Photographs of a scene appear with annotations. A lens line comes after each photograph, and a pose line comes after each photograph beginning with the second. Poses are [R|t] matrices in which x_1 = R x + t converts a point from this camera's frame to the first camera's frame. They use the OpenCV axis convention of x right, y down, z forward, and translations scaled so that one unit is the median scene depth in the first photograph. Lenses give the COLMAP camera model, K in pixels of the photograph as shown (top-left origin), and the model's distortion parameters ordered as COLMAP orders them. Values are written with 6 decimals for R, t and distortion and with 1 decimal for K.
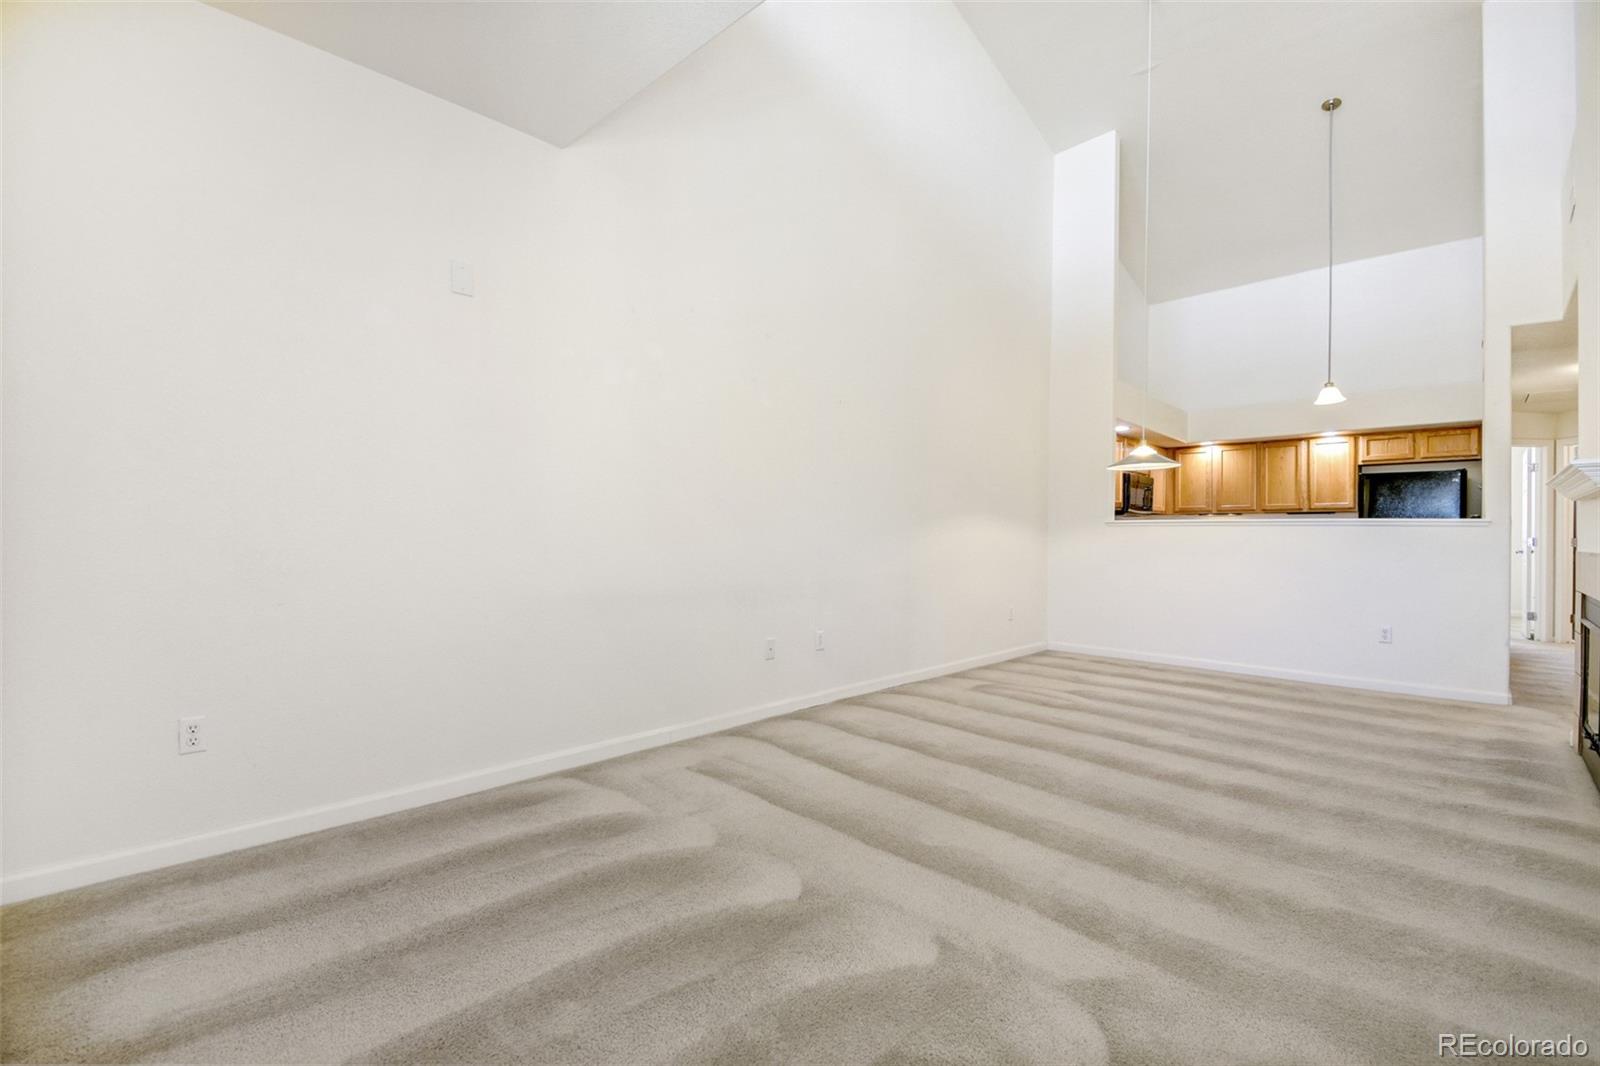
lens RADIAL K [[711.1, 0, 804.7], [0, 711.1, 537.3], [0, 0, 1]] dist [-0.033621, -0.005402]
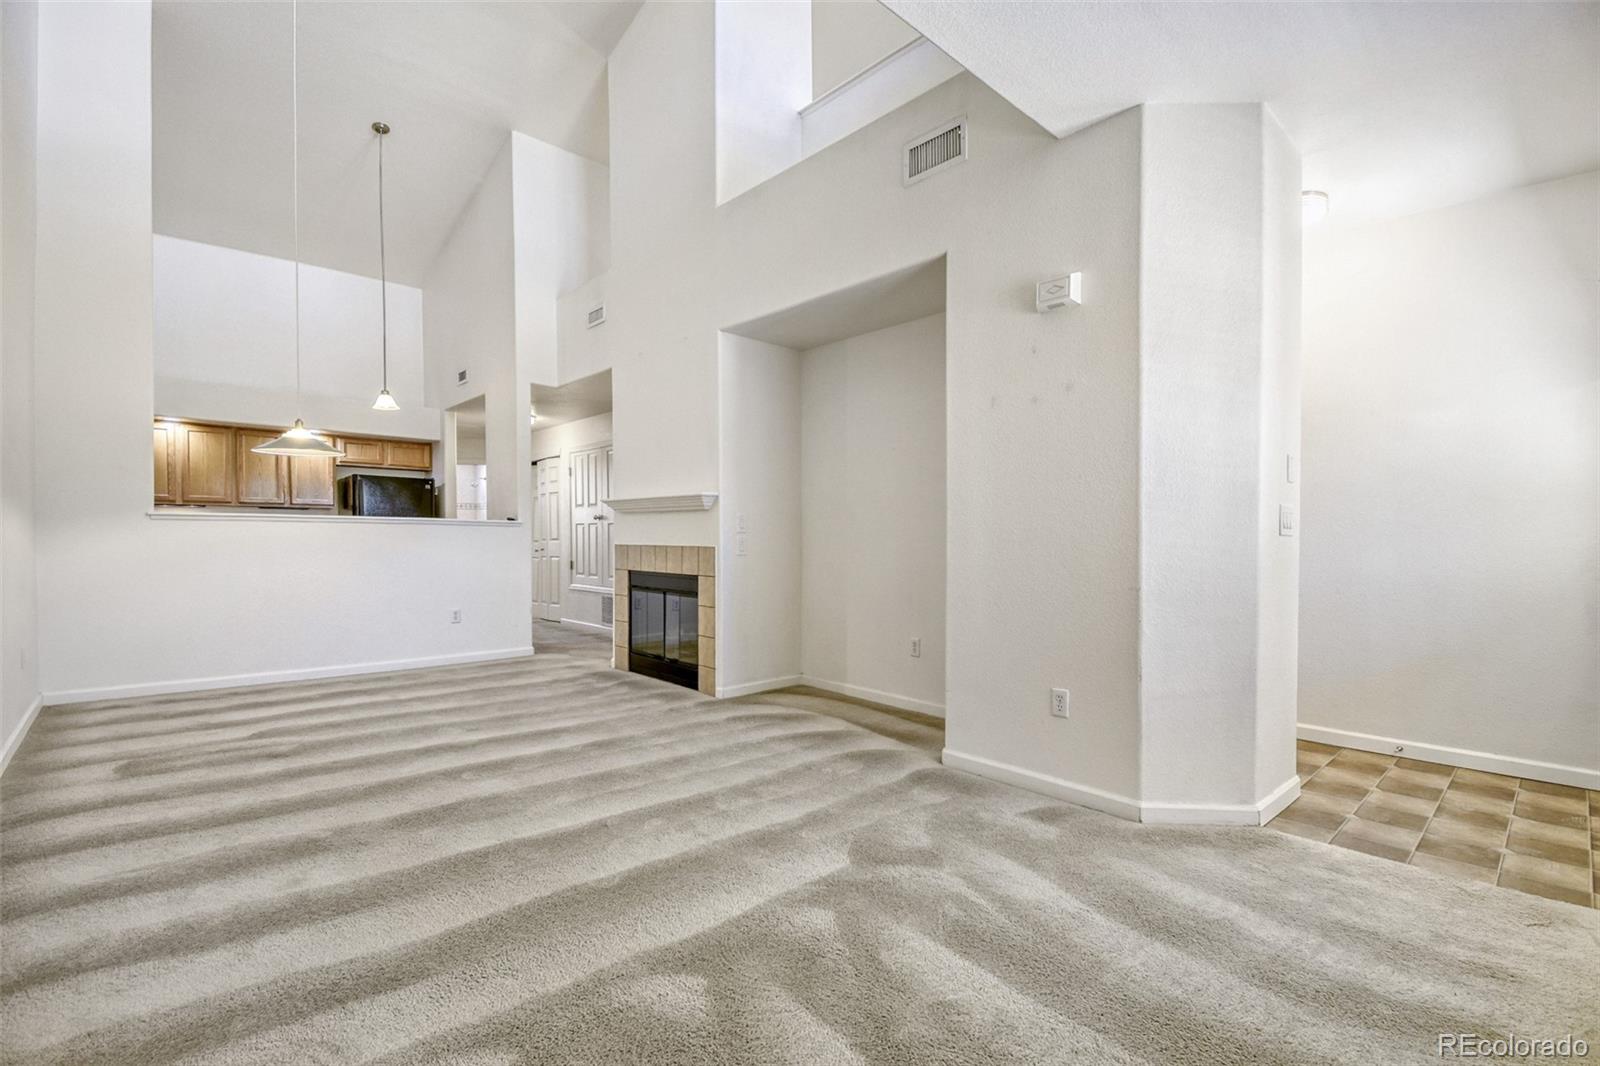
lens RADIAL K [[711.1, 0, 805.9], [0, 711.1, 541.0], [0, 0, 1]] dist [-0.033621, -0.005402]
pose [[0.001381, -0.010911, 0.999940, -0.267686], [-0.006959, 0.999916, 0.010920, -0.004977], [-0.999975, -0.006974, 0.001305, 0.283502]]
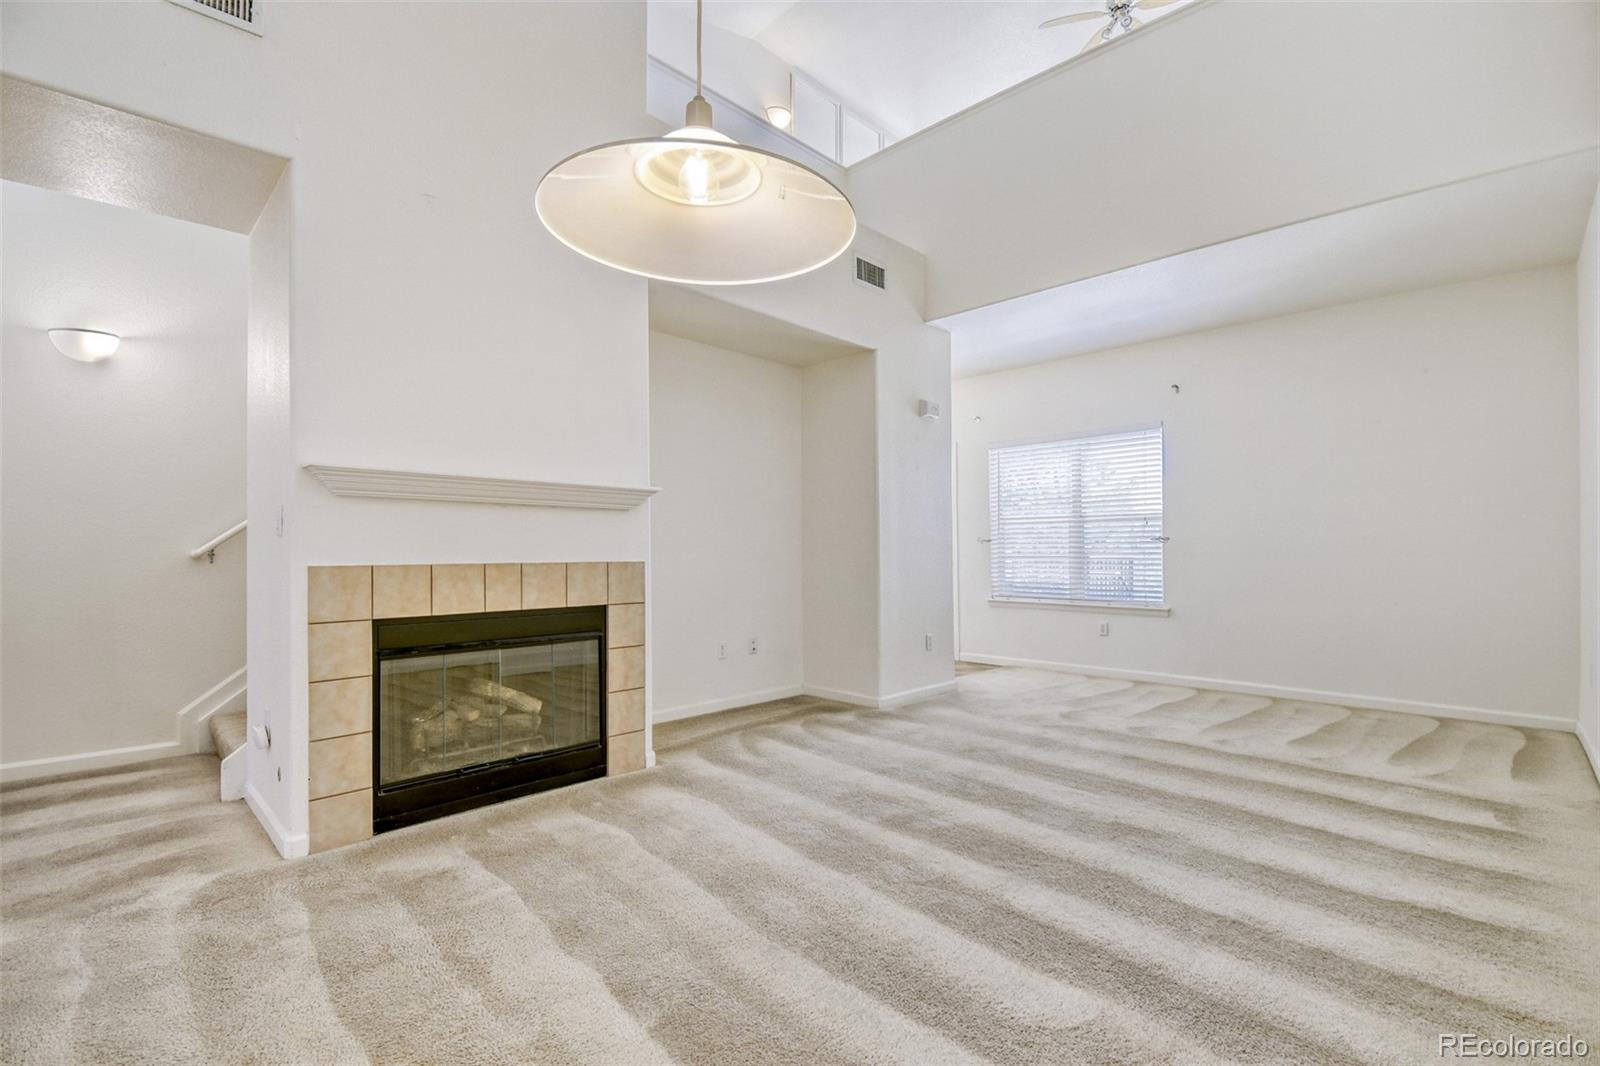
lens RADIAL K [[711.1, 0, 805.9], [0, 711.1, 527.1], [0, 0, 1]] dist [-0.033621, -0.005402]
pose [[-0.997113, -0.007831, -0.075526, 0.333419], [-0.005290, 0.999415, -0.033793, 0.000747], [0.075746, -0.033296, -0.996571, 0.871543]]
